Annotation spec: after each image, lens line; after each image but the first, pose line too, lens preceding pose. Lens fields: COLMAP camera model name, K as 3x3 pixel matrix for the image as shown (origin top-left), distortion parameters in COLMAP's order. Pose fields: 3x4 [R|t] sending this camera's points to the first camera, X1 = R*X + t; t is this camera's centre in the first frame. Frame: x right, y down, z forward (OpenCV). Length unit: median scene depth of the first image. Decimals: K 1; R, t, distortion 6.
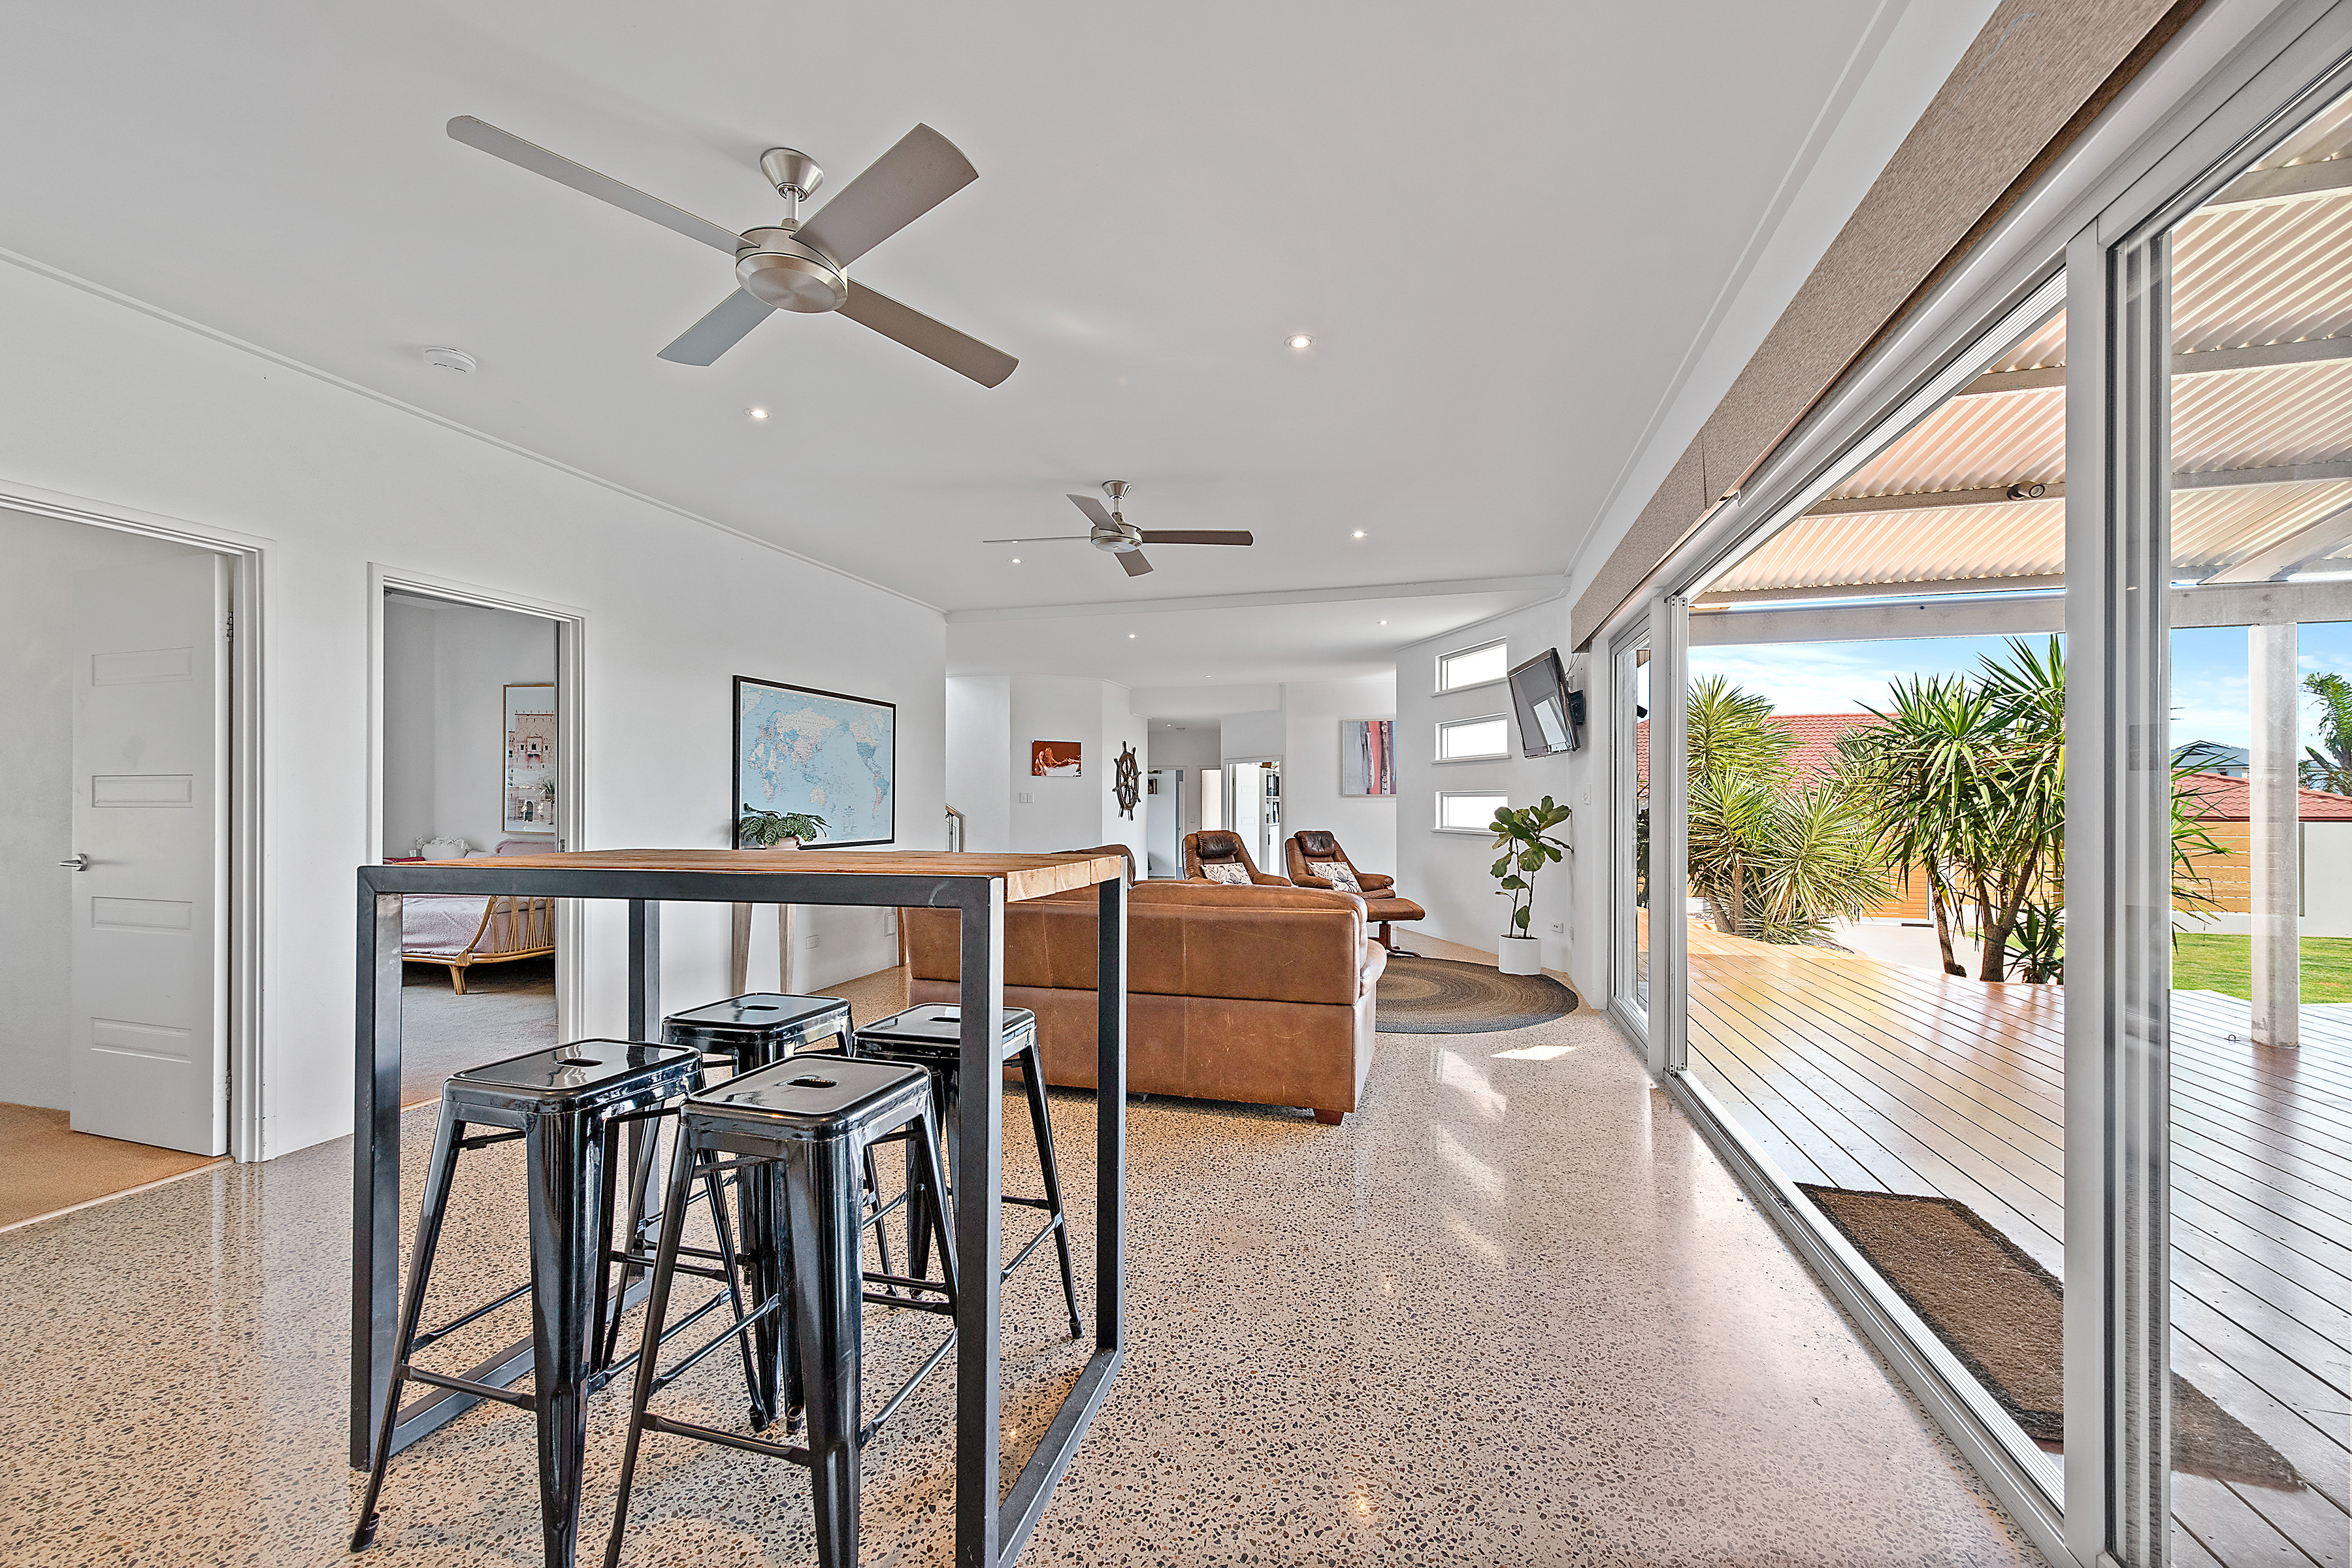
lens RADIAL K [[937.7, 0, 1172.2], [0, 937.7, 791.2], [0, 0, 1]] dist [-0.002277, 0.000091]
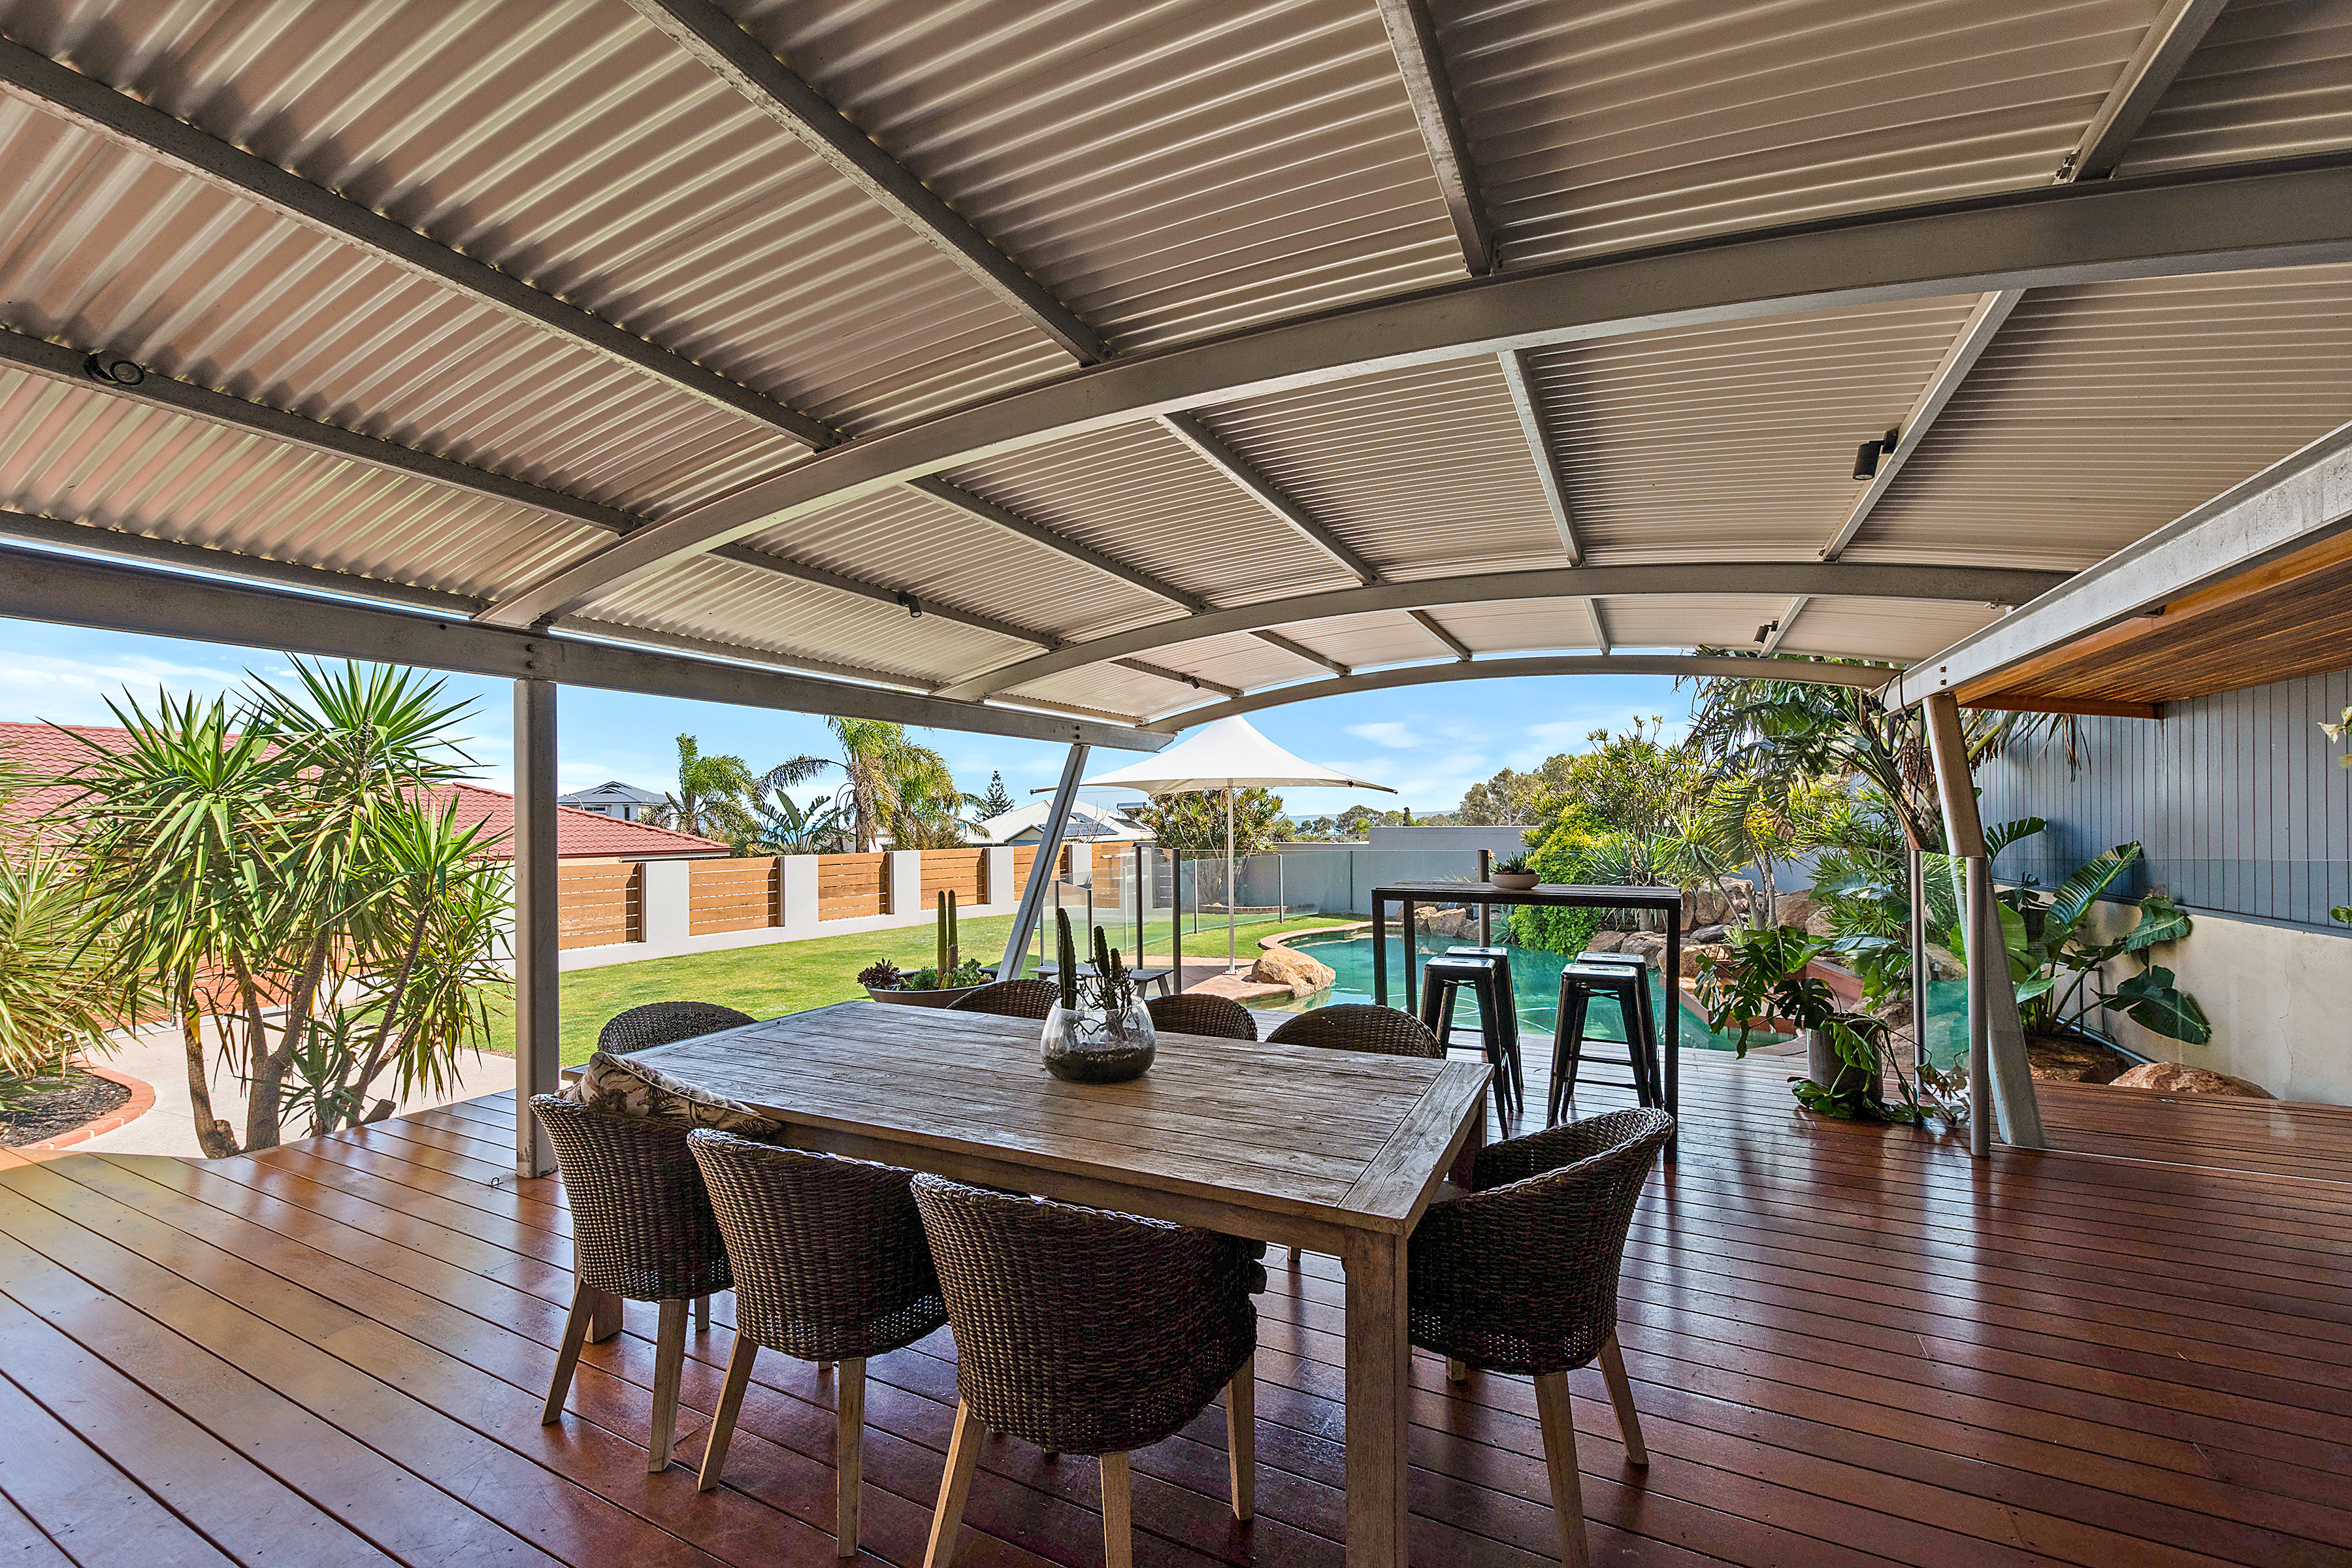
lens RADIAL K [[937.7, 0, 1180.4], [0, 937.7, 816.2], [0, 0, 1]] dist [-0.002277, 0.000091]
pose [[0.203142, 0.001045, 0.979149, 0.329986], [0.000396, 0.999999, -0.001150, -0.038577], [-0.979149, 0.000621, 0.203141, 0.180051]]
